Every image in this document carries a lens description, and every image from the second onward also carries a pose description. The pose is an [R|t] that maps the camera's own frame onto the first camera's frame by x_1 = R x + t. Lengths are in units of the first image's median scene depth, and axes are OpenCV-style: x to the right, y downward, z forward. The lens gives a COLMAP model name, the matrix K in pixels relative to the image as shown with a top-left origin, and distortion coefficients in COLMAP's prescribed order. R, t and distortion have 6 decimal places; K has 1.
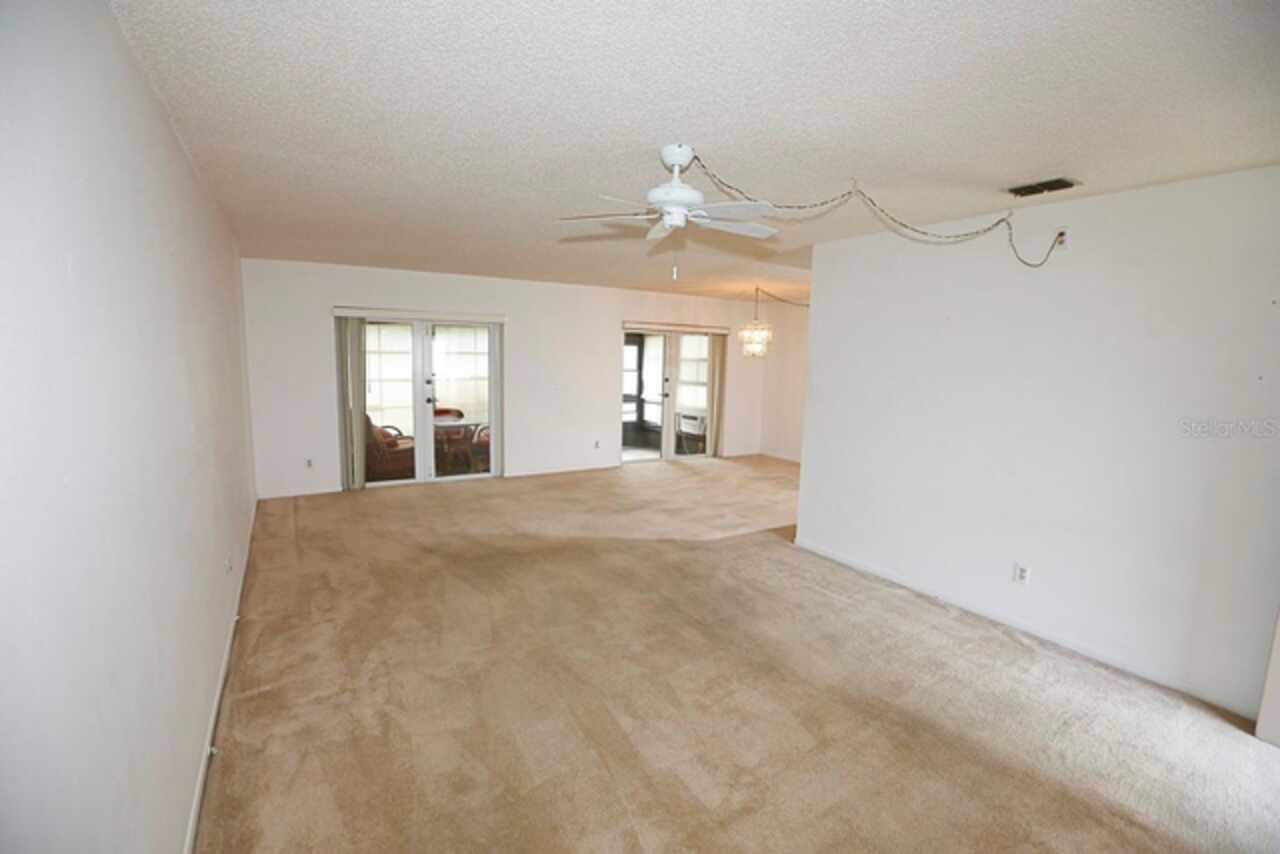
lens RADIAL K [[583.9, 0, 642.3], [0, 583.9, 401.3], [0, 0, 1]] dist [-0.041057, 0.017402]
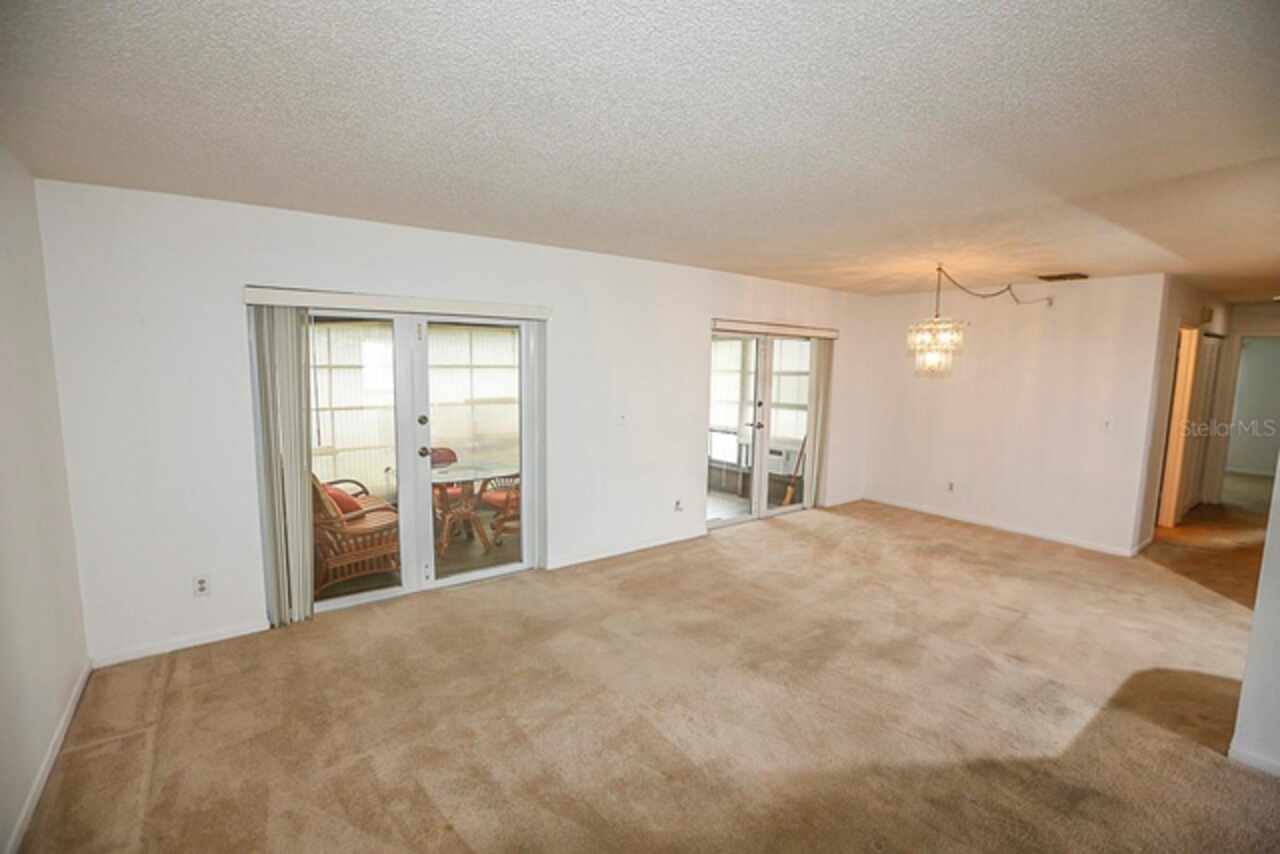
lens RADIAL K [[583.9, 0, 642.3], [0, 583.9, 401.3], [0, 0, 1]] dist [-0.041057, 0.017402]
pose [[0.995990, -0.011296, 0.088748, -0.188203], [0.012073, 0.999893, -0.008223, -0.041537], [-0.088646, 0.009262, 0.996020, 0.375369]]
